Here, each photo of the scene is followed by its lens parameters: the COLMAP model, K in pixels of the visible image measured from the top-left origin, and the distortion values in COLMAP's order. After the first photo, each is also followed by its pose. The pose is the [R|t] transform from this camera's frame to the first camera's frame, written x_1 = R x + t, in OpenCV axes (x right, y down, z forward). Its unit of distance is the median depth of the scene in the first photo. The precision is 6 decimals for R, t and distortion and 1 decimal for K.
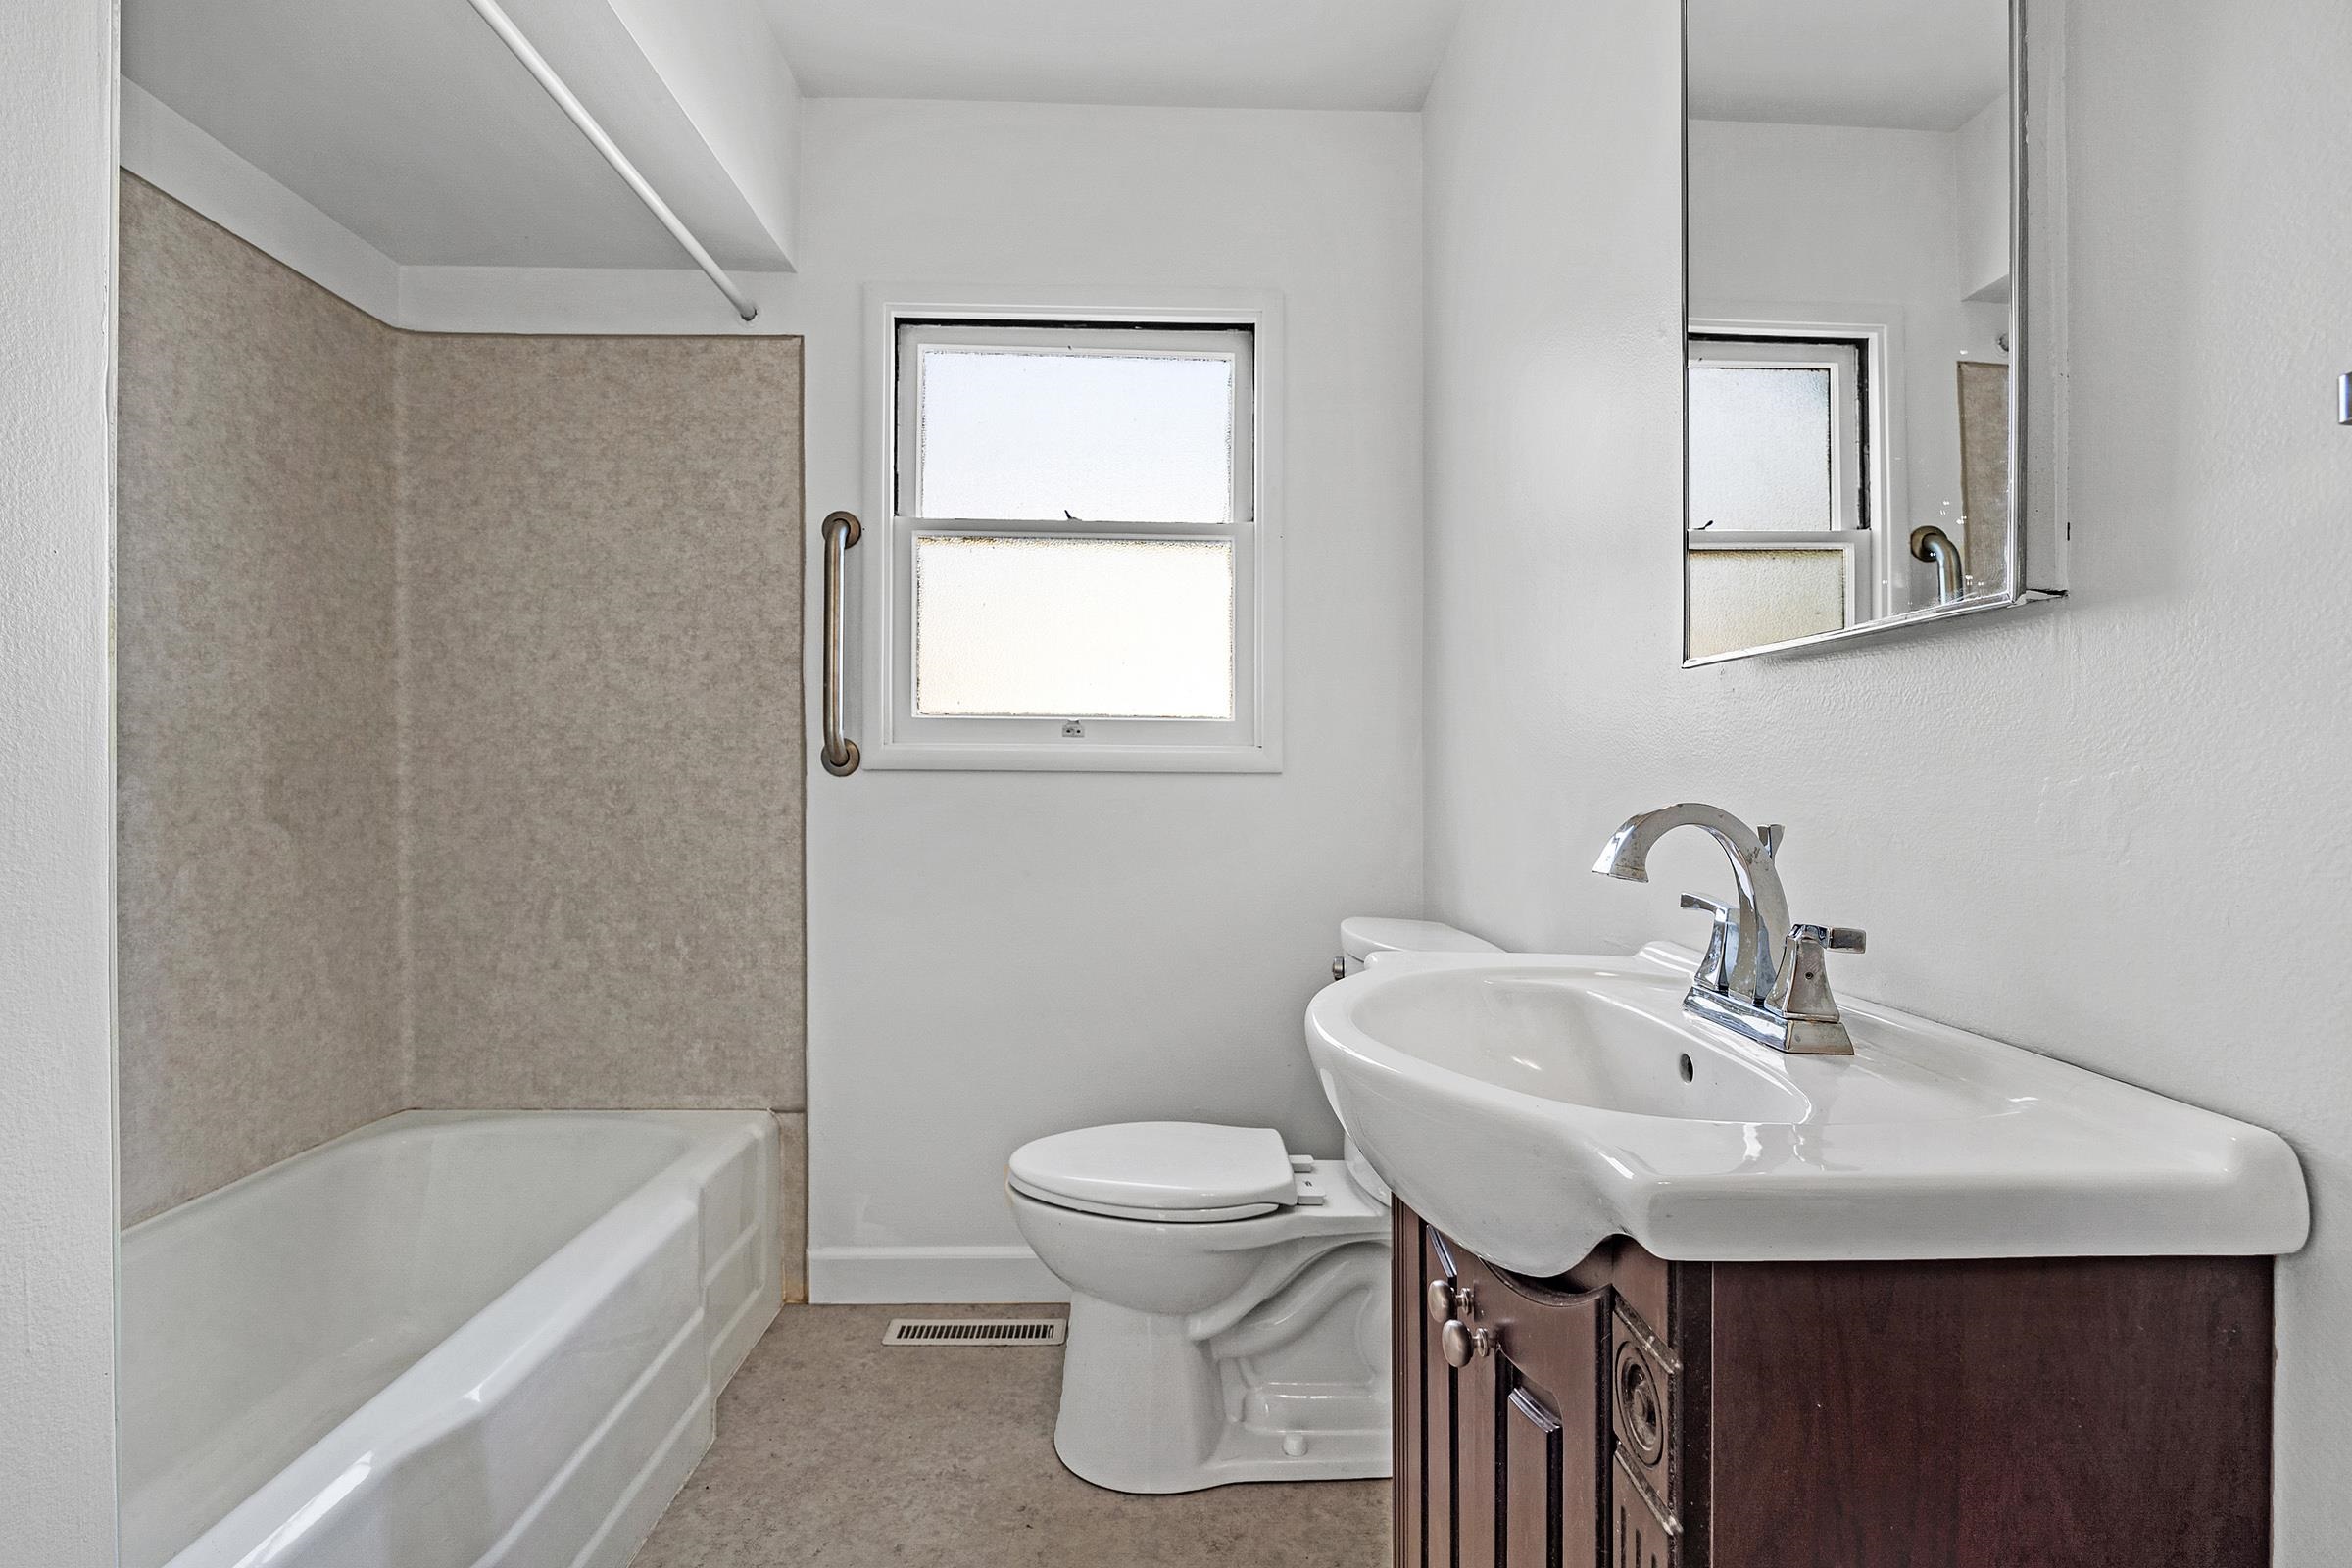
lens RADIAL K [[1126.0, 0, 1178.8], [0, 1126.0, 781.1], [0, 0, 1]] dist [-0.013151, -0.000242]
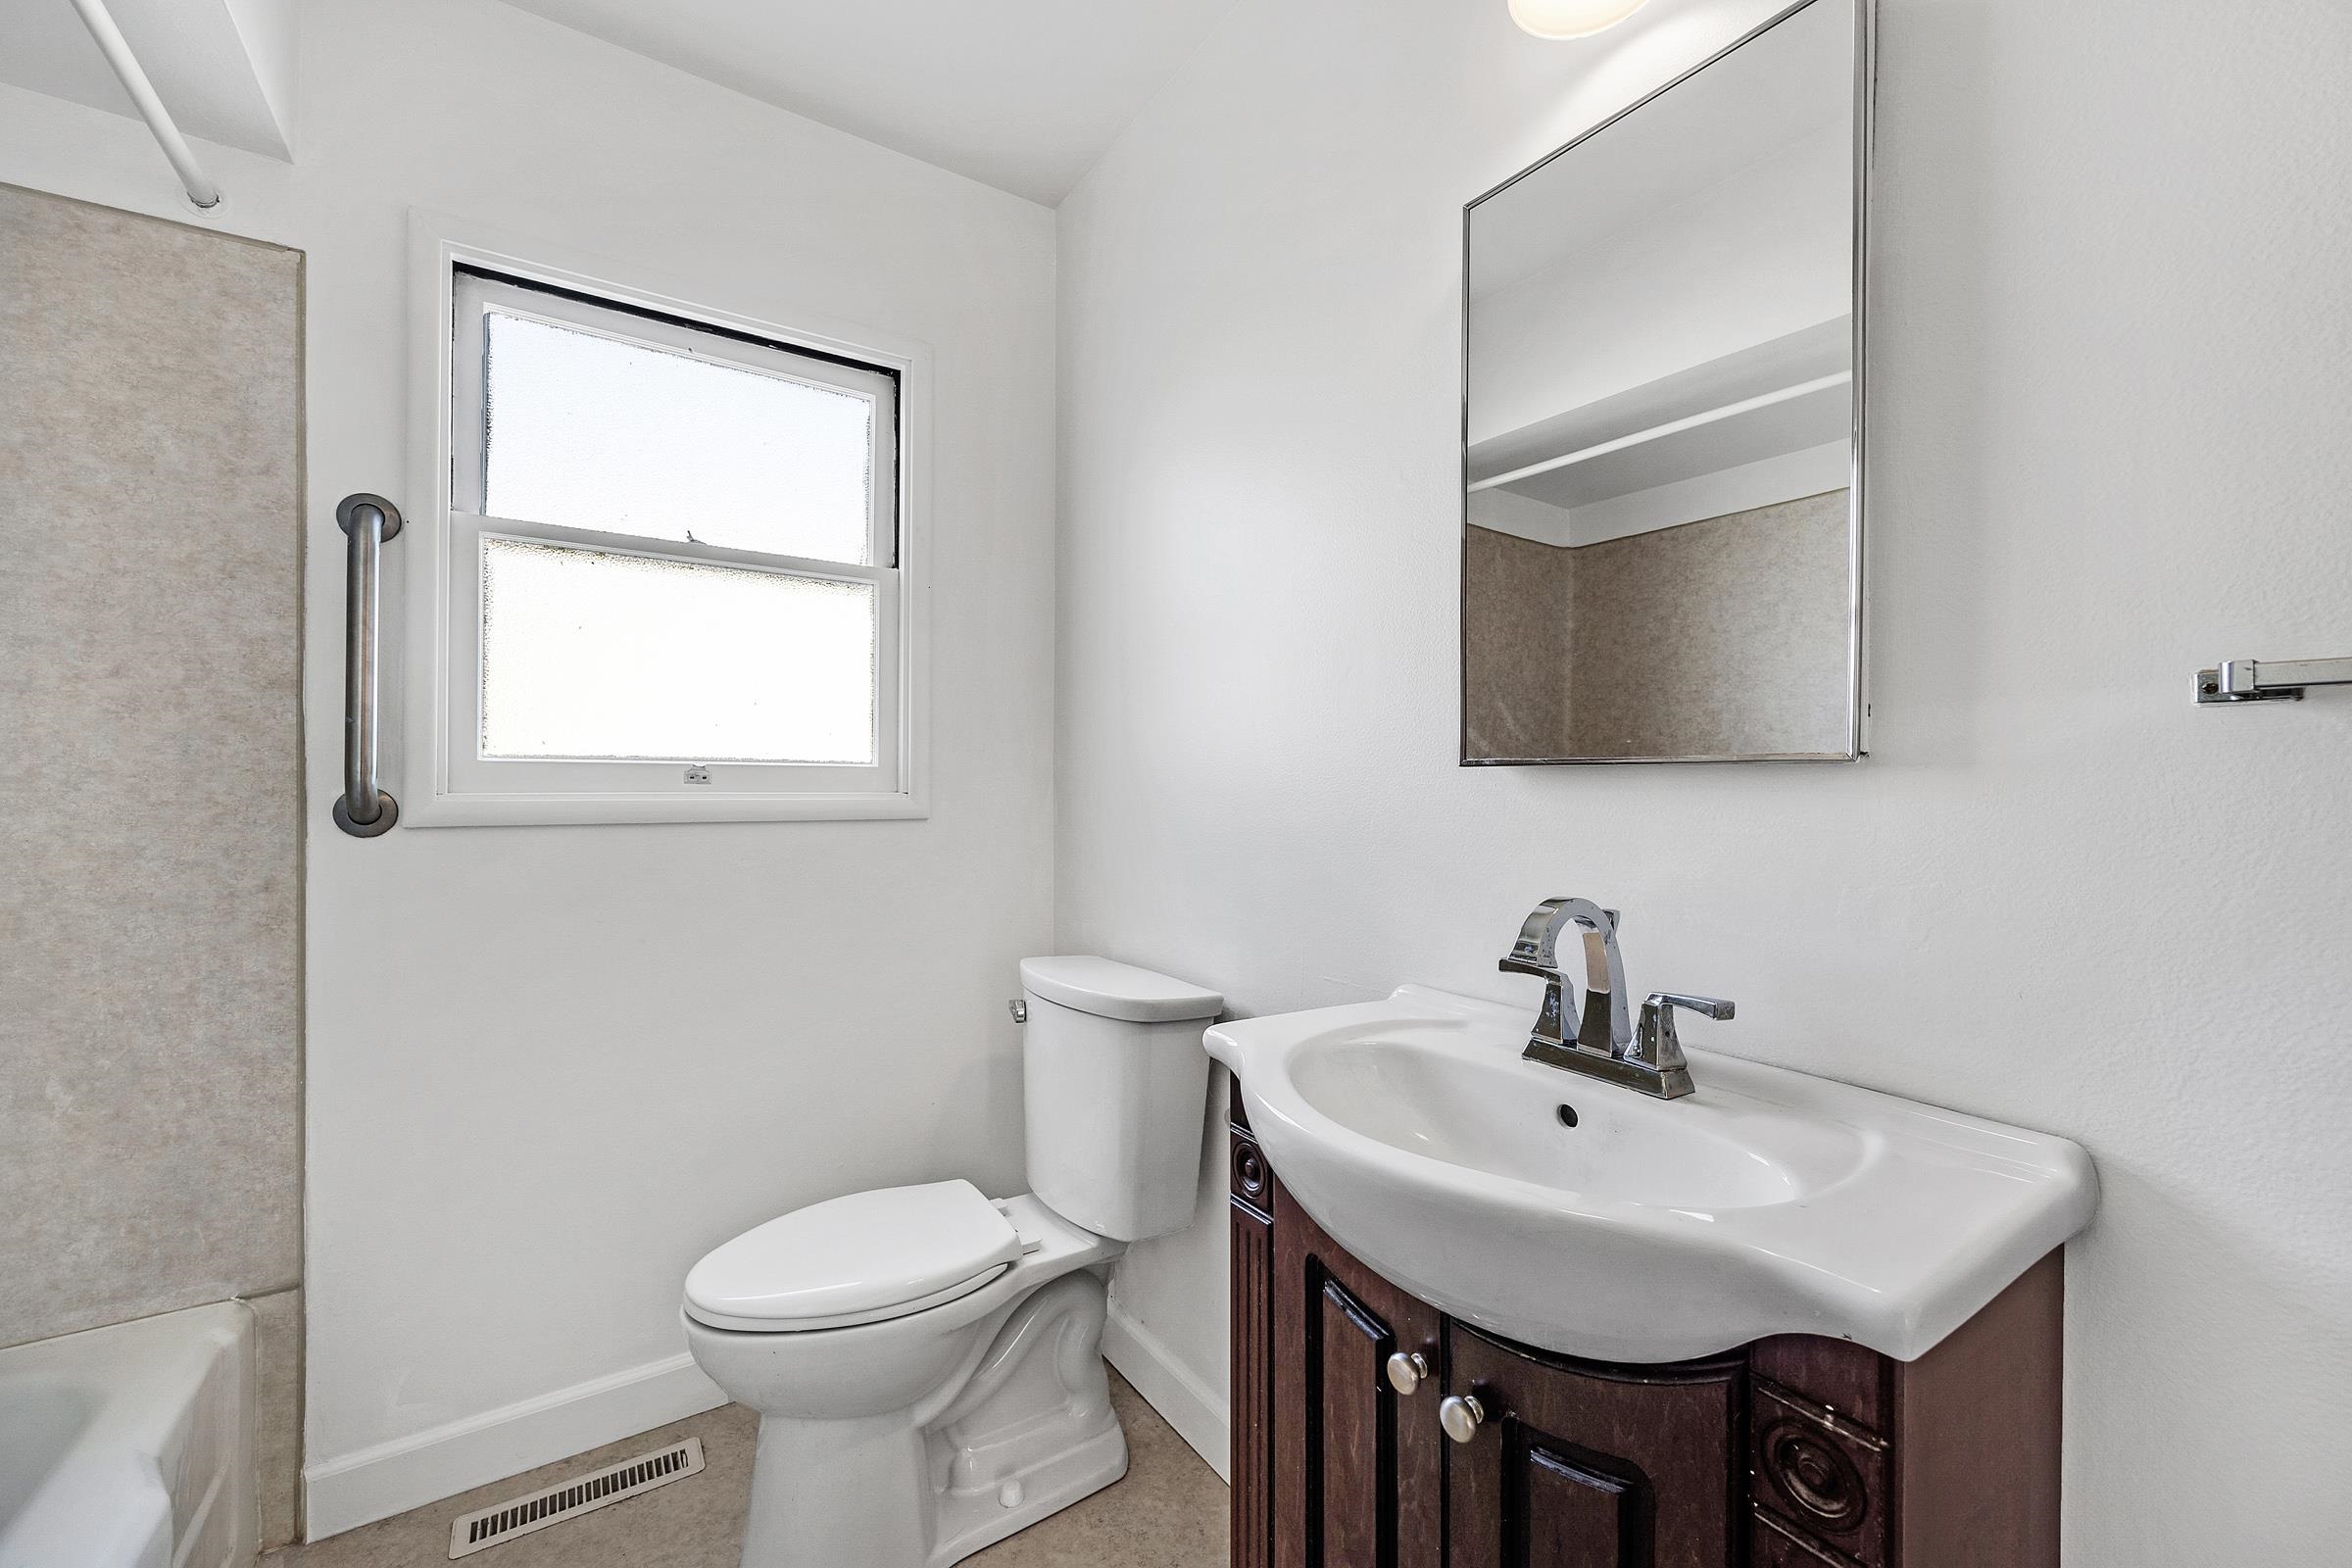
lens RADIAL K [[963.7, 0, 1195.0], [0, 963.7, 775.6], [0, 0, 1]] dist [0.002323, 0.000340]
pose [[0.843145, -0.000047, 0.537686, -0.179341], [0.001703, 0.999995, -0.002582, -0.044181], [-0.537683, 0.003092, 0.843141, 0.136836]]
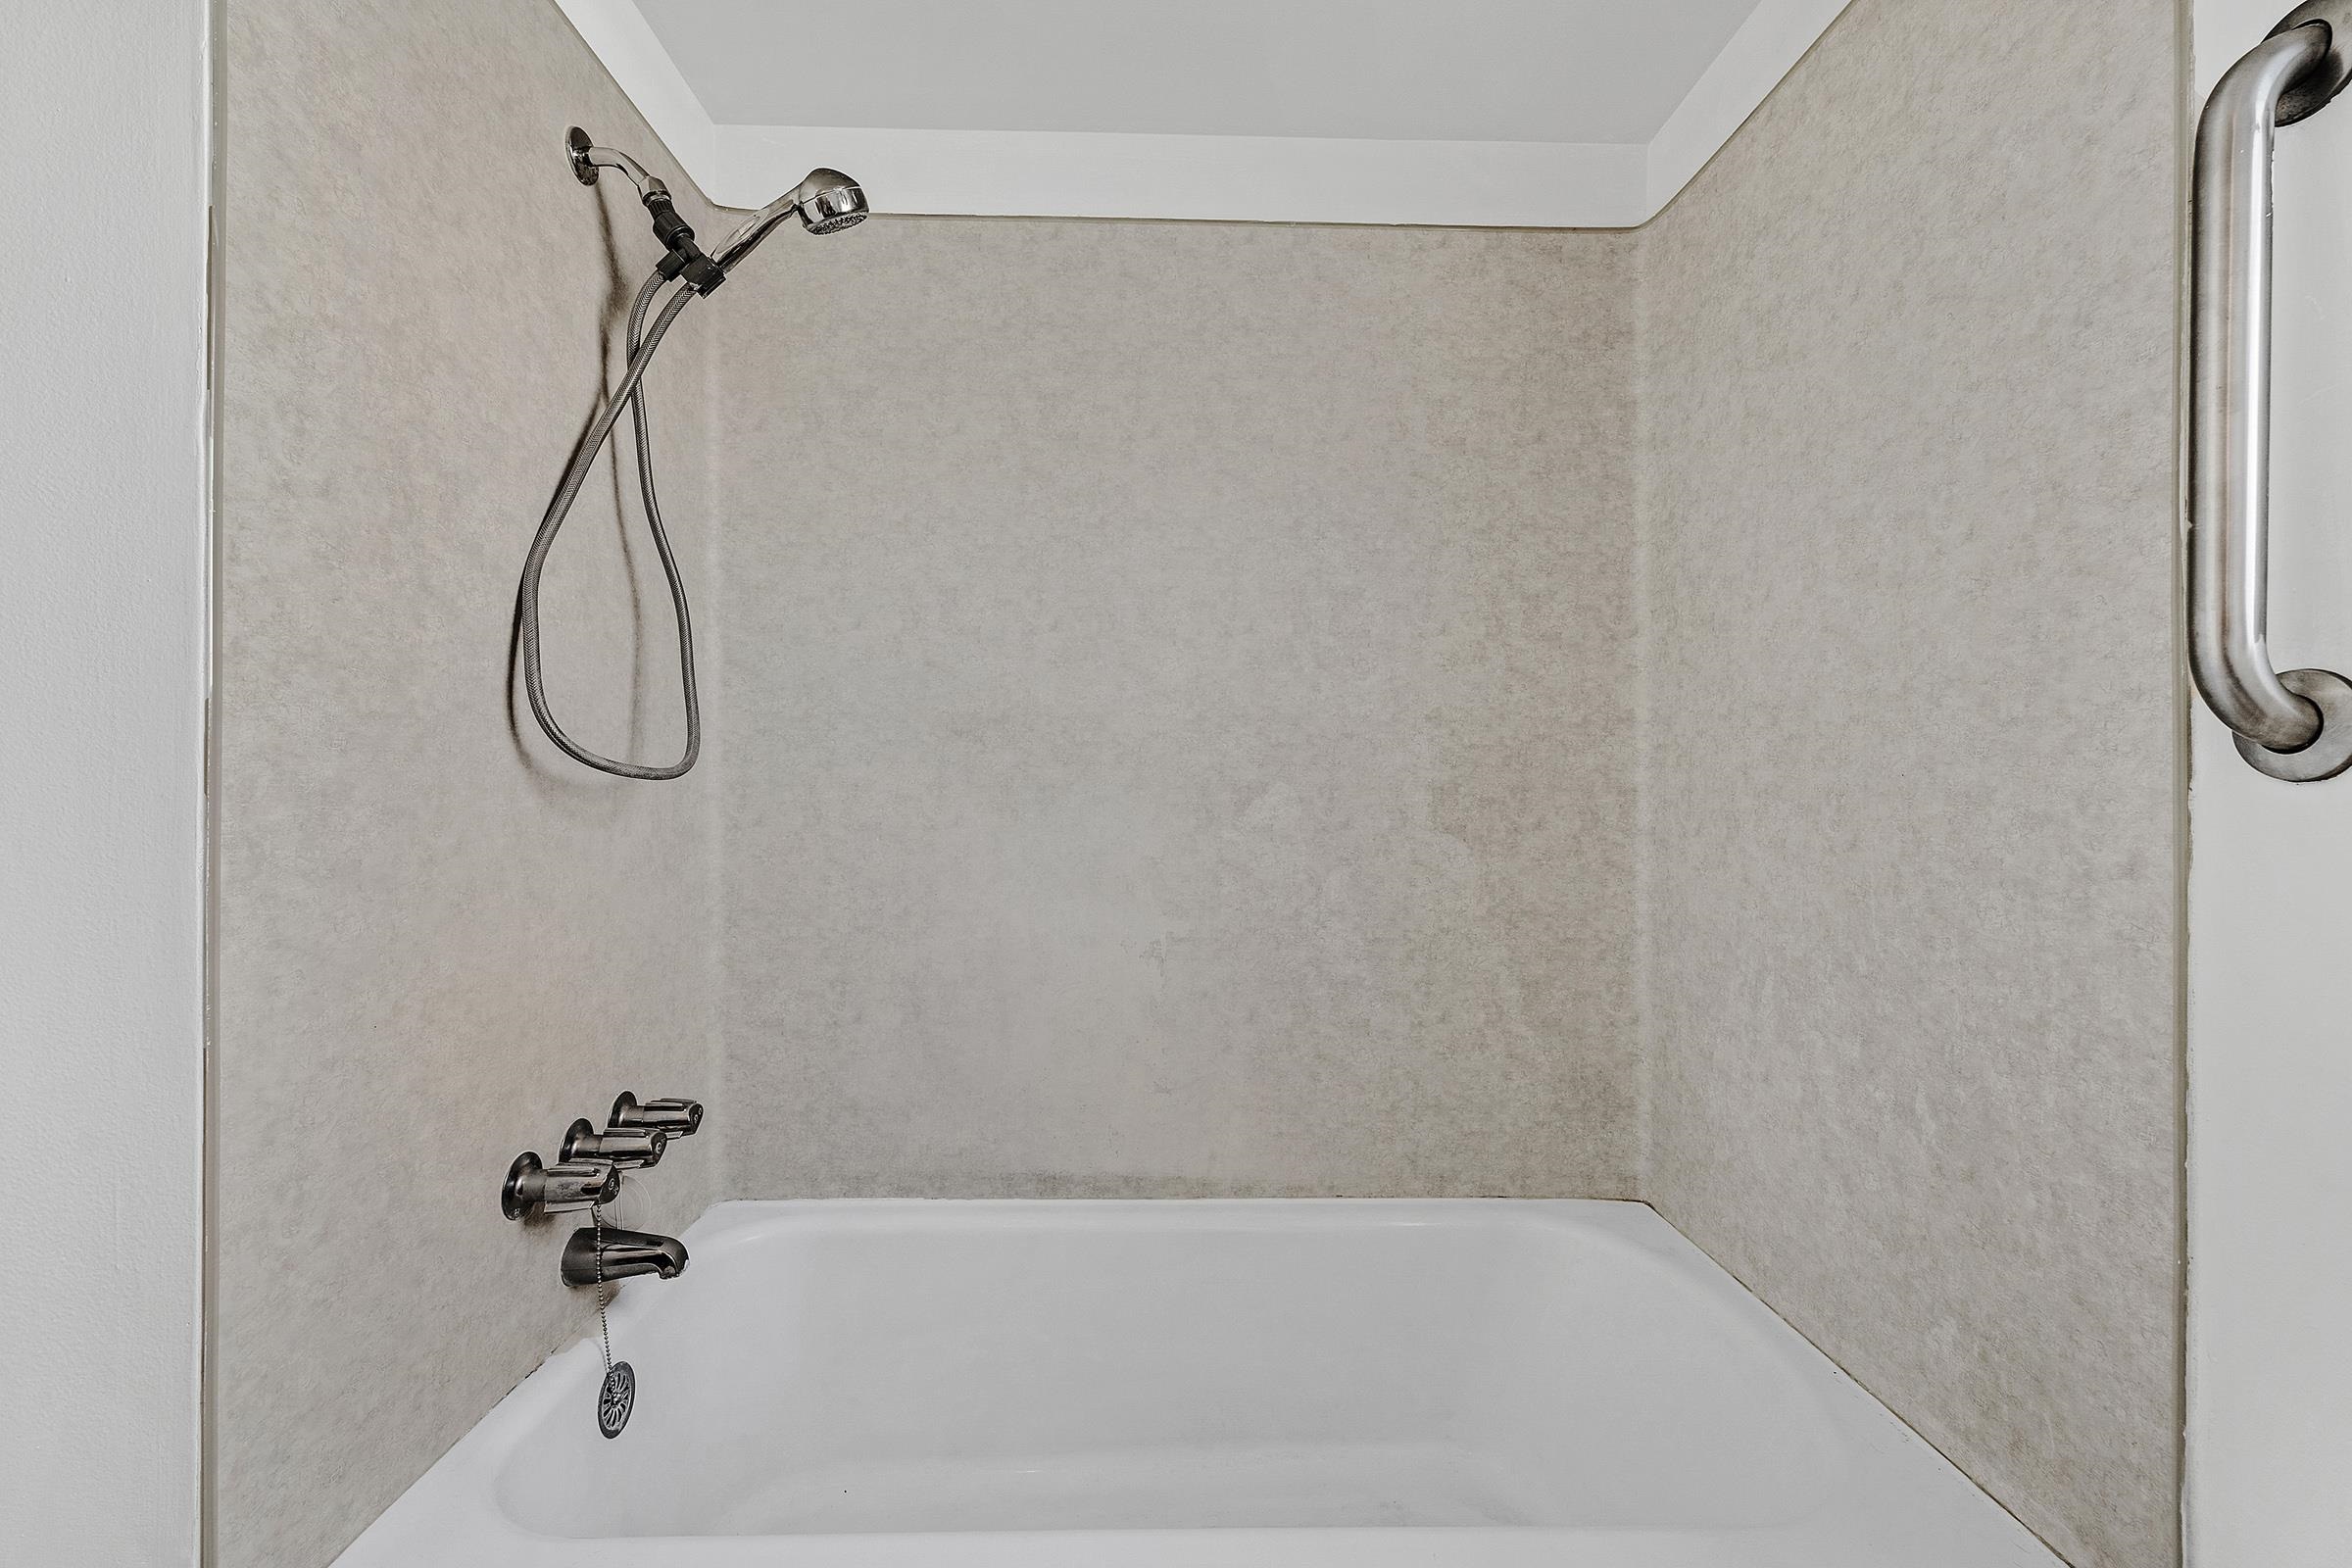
lens RADIAL K [[955.3, 0, 1180.0], [0, 955.3, 789.8], [0, 0, 1]] dist [0.001745, 0.000083]
pose [[-0.000560, 0.003922, -0.999992, -0.010075], [-0.006631, 0.999970, 0.003926, -0.000463], [0.999978, 0.006633, -0.000534, 0.667736]]
